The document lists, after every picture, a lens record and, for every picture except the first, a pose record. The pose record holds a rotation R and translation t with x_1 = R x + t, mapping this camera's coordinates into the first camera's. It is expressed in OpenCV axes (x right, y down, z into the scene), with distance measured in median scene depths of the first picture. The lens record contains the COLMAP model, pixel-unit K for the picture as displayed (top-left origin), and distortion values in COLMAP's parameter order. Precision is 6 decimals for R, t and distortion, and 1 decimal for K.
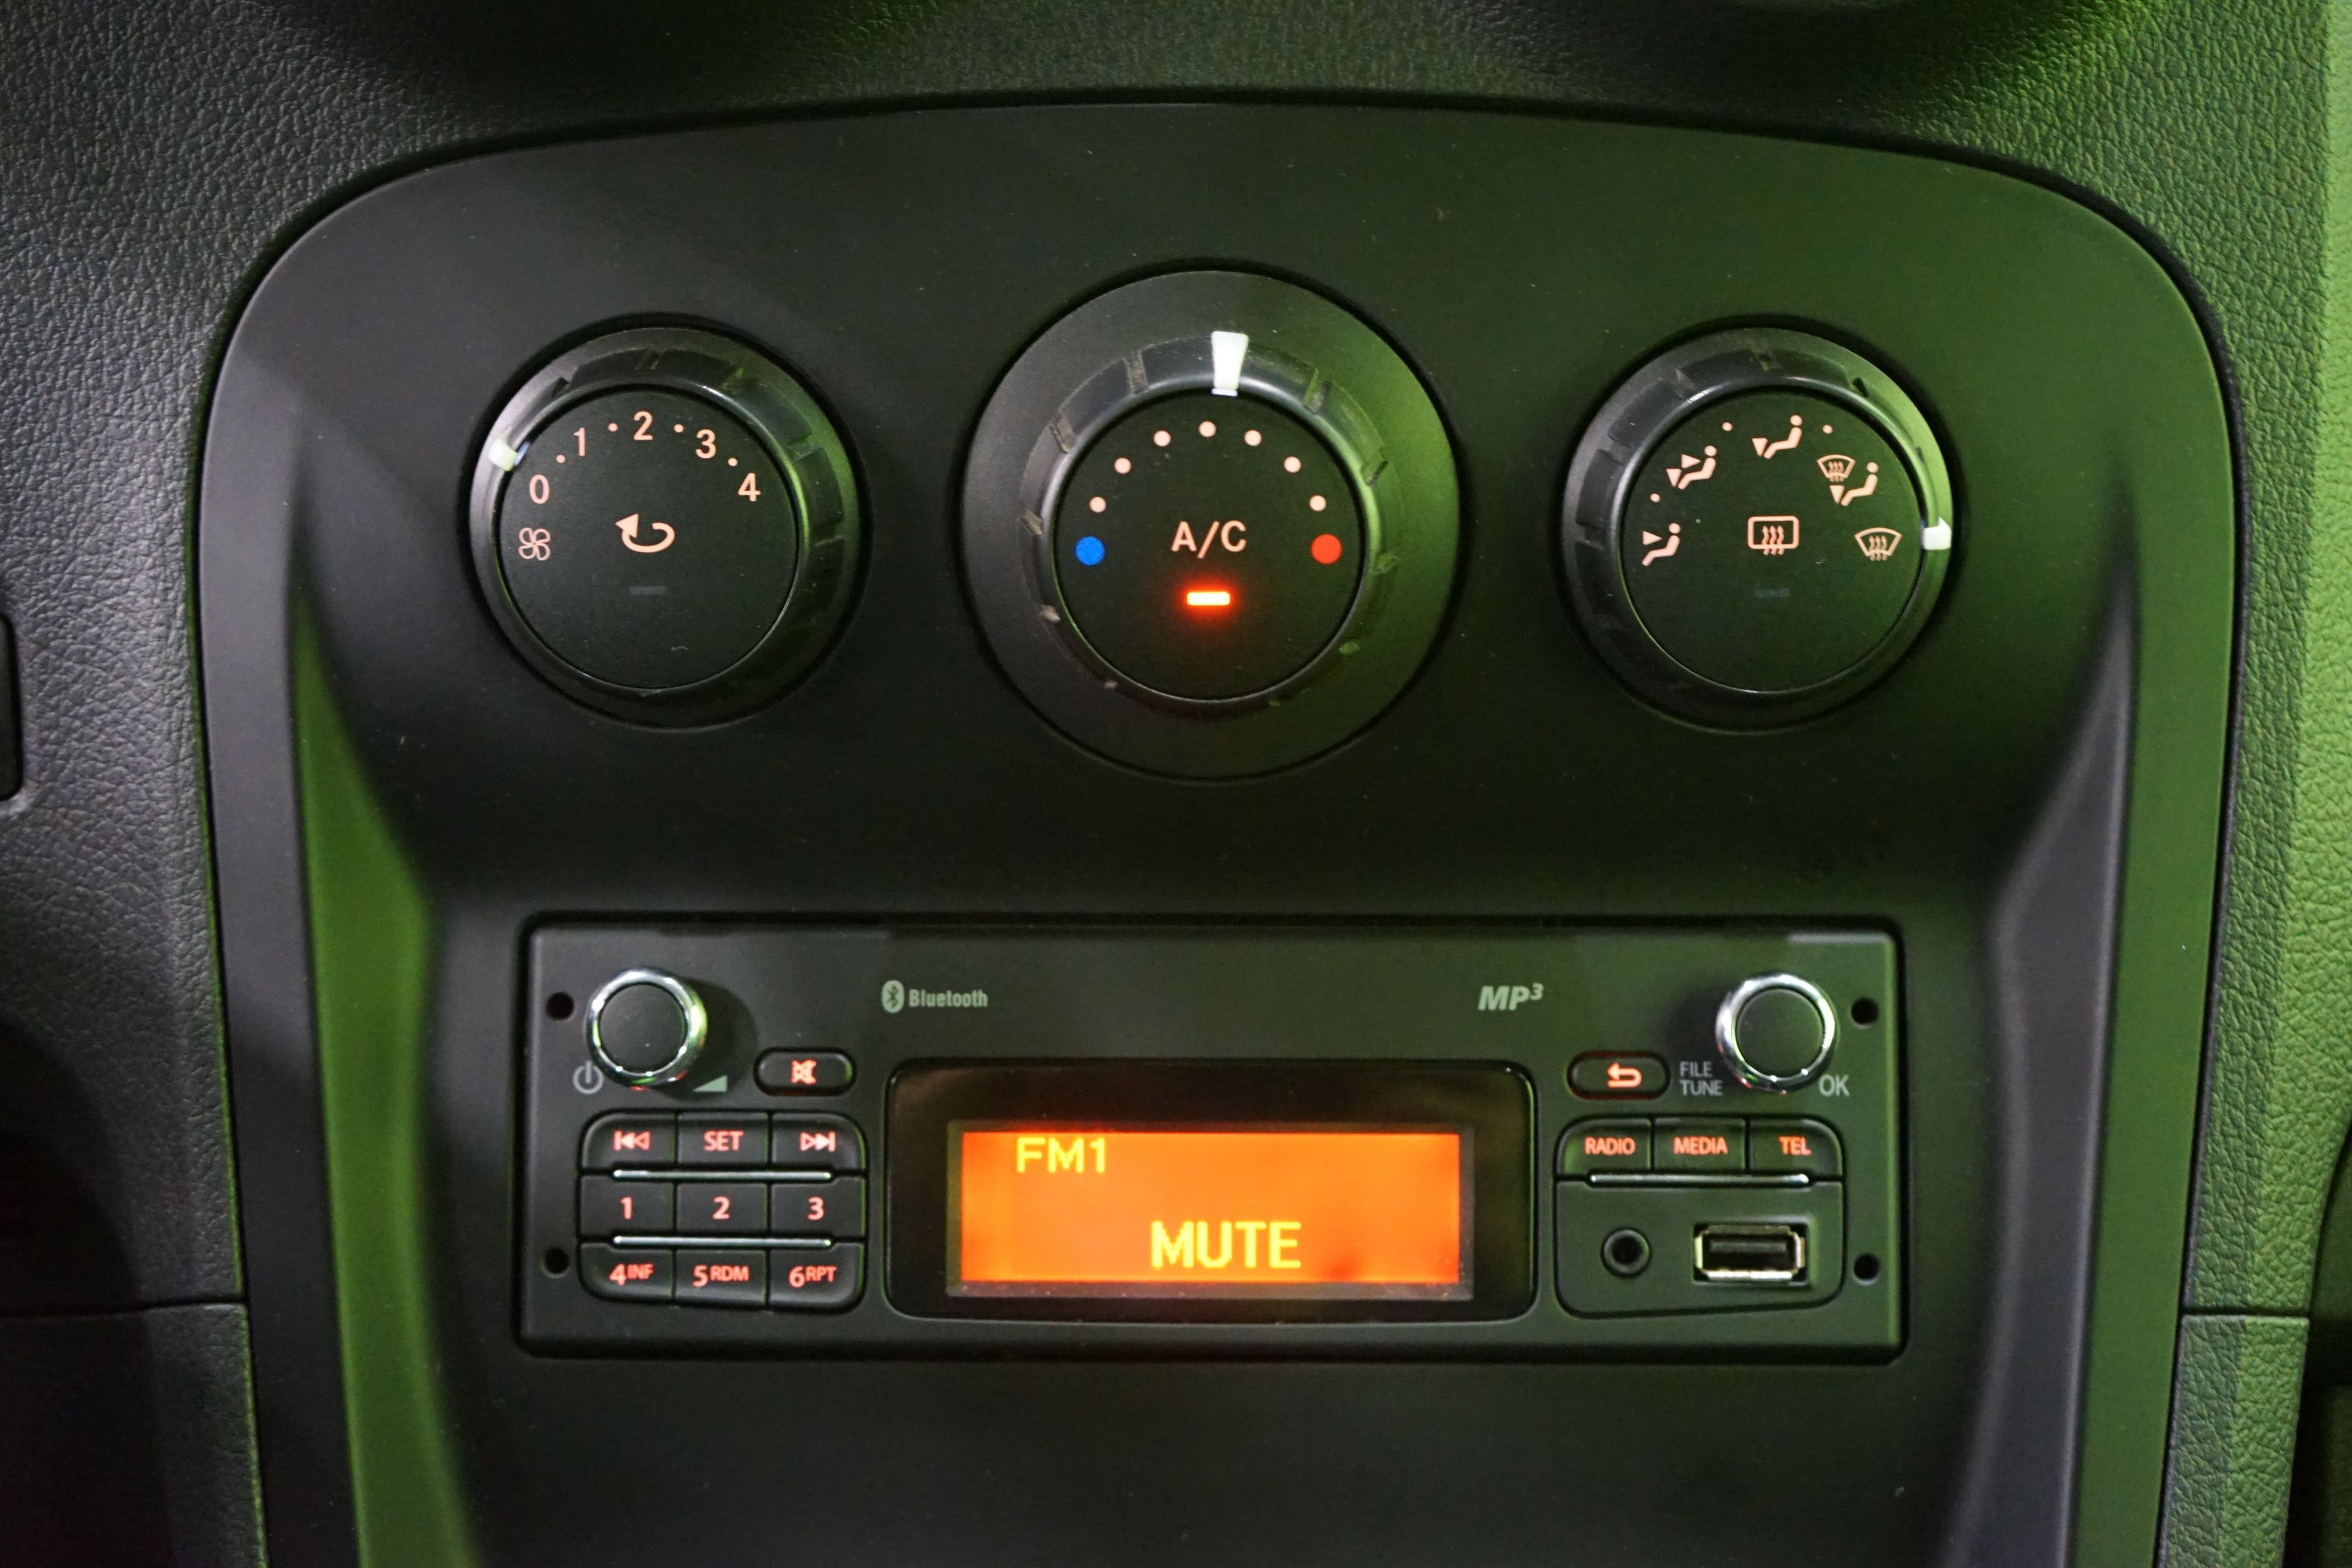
lens RADIAL K [[2972.9, 0, 1177.3], [0, 2972.9, 776.7], [0, 0, 1]] dist [0.040899, 0.000000]
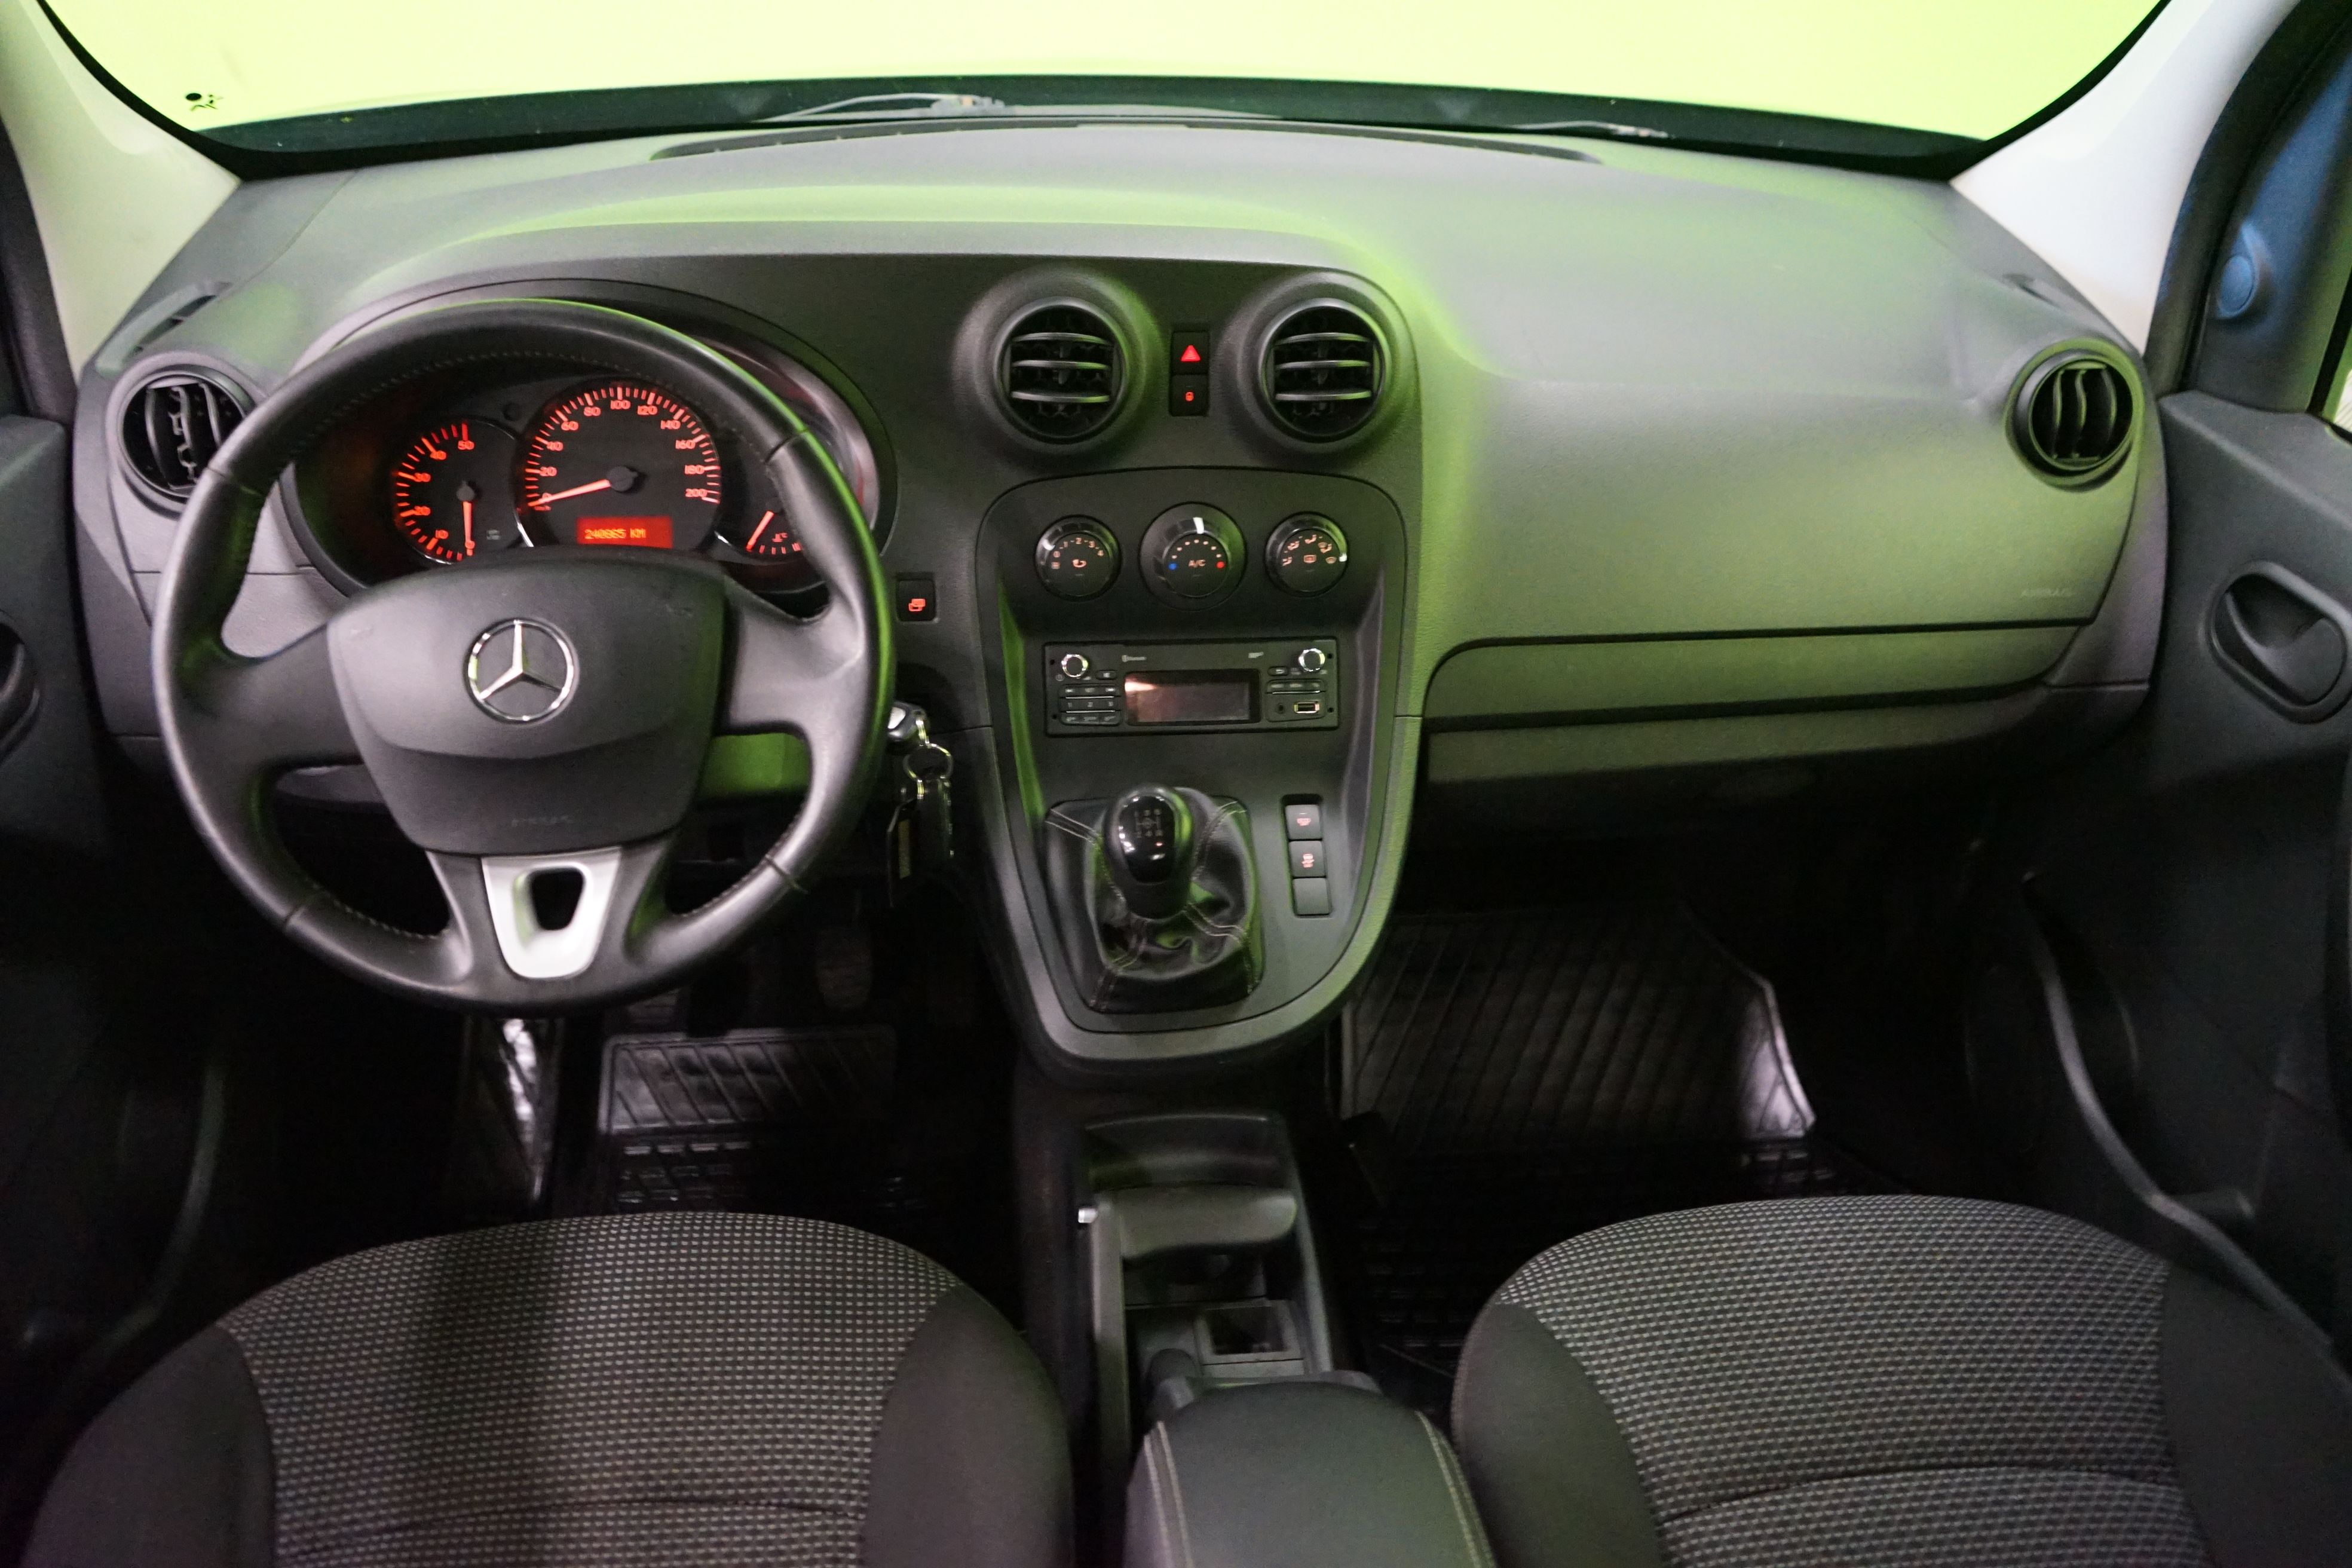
lens RADIAL K [[1890.0, 0, 1171.5], [0, 1890.0, 785.2], [0, 0, 1]] dist [0.004993, 0.000082]
pose [[0.993250, -0.032929, 0.111218, -0.369881], [0.017510, 0.990436, 0.136860, -0.137402], [-0.114661, -0.133989, 0.984327, -2.007538]]
